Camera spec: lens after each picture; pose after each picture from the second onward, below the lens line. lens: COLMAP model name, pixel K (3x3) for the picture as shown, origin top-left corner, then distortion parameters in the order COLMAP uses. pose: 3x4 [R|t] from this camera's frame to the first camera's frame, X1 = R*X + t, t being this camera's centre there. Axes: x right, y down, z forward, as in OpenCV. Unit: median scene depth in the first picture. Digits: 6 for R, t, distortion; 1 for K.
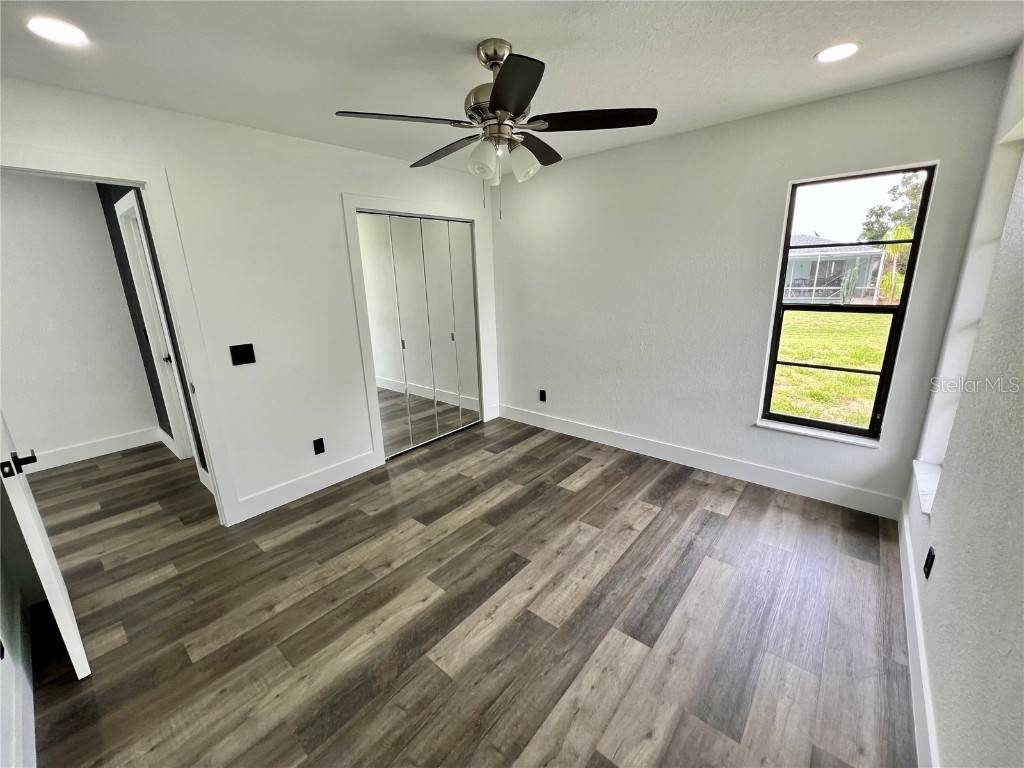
lens RADIAL K [[413.1, 0, 512.0], [0, 413.1, 384.0], [0, 0, 1]] dist [-0.001191, 0.000011]
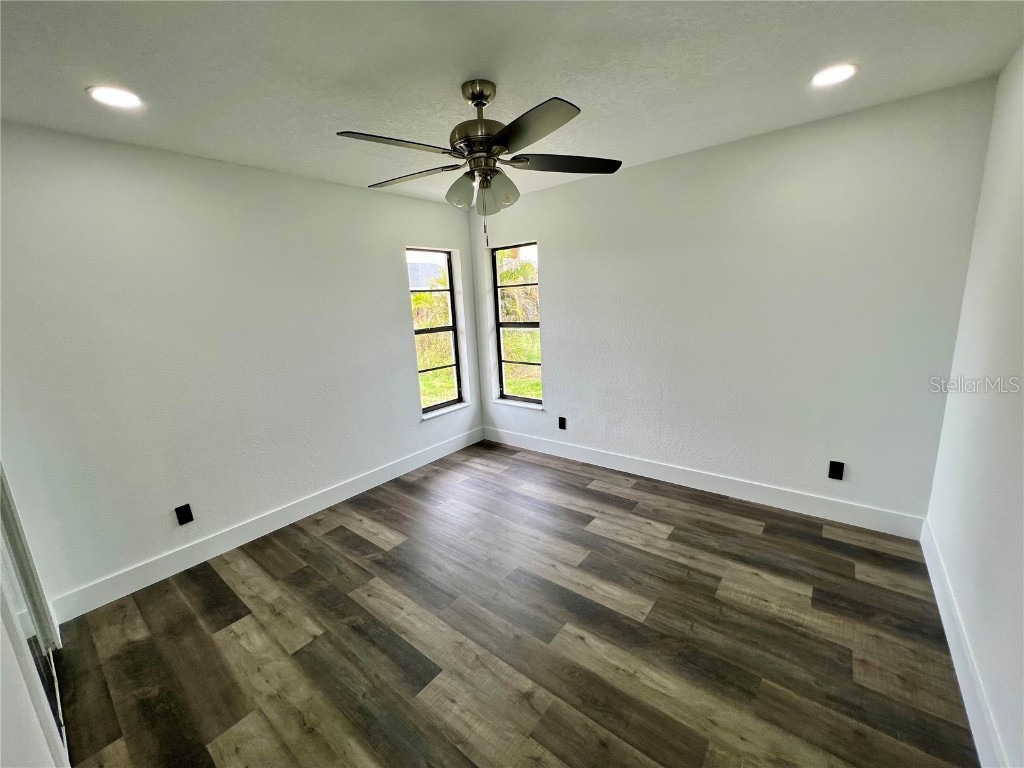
lens RADIAL K [[406.6, 0, 512.0], [0, 406.6, 384.0], [0, 0, 1]] dist [0.001346, 0.000001]
pose [[-0.026135, -0.177577, 0.983760, -0.834820], [0.306028, 0.935427, 0.176983, -0.186307], [-0.951664, 0.305683, 0.029897, 0.782001]]
